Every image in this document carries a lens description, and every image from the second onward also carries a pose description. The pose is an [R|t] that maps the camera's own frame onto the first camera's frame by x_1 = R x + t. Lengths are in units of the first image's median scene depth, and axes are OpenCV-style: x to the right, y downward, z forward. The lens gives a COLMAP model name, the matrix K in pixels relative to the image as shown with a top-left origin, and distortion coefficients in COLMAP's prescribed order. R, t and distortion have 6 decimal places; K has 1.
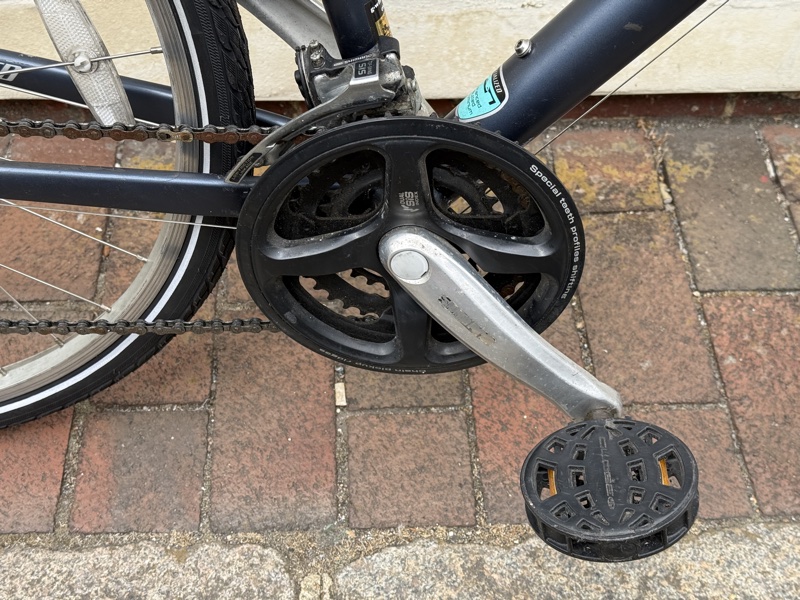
lens RADIAL K [[1144.5, 0, 400.0], [0, 1144.5, 300.0], [0, 0, 1]] dist [0.149509, -0.055582]
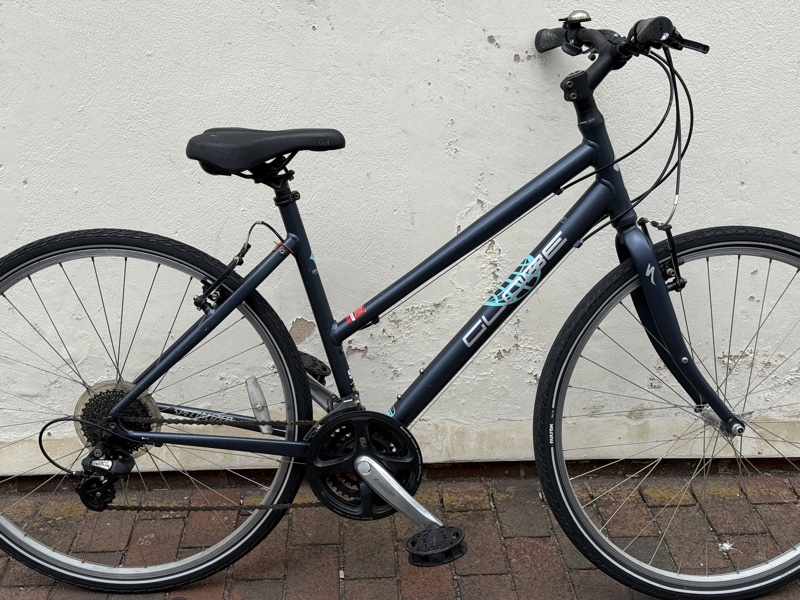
lens RADIAL K [[1144.7, 0, 400.0], [0, 1144.7, 300.0], [0, 0, 1]] dist [-0.037135, -0.071554]
pose [[0.999736, -0.021702, -0.007611, 0.093432], [0.015077, 0.868382, -0.495666, 0.743900], [0.017366, 0.495420, 0.868480, -1.245366]]
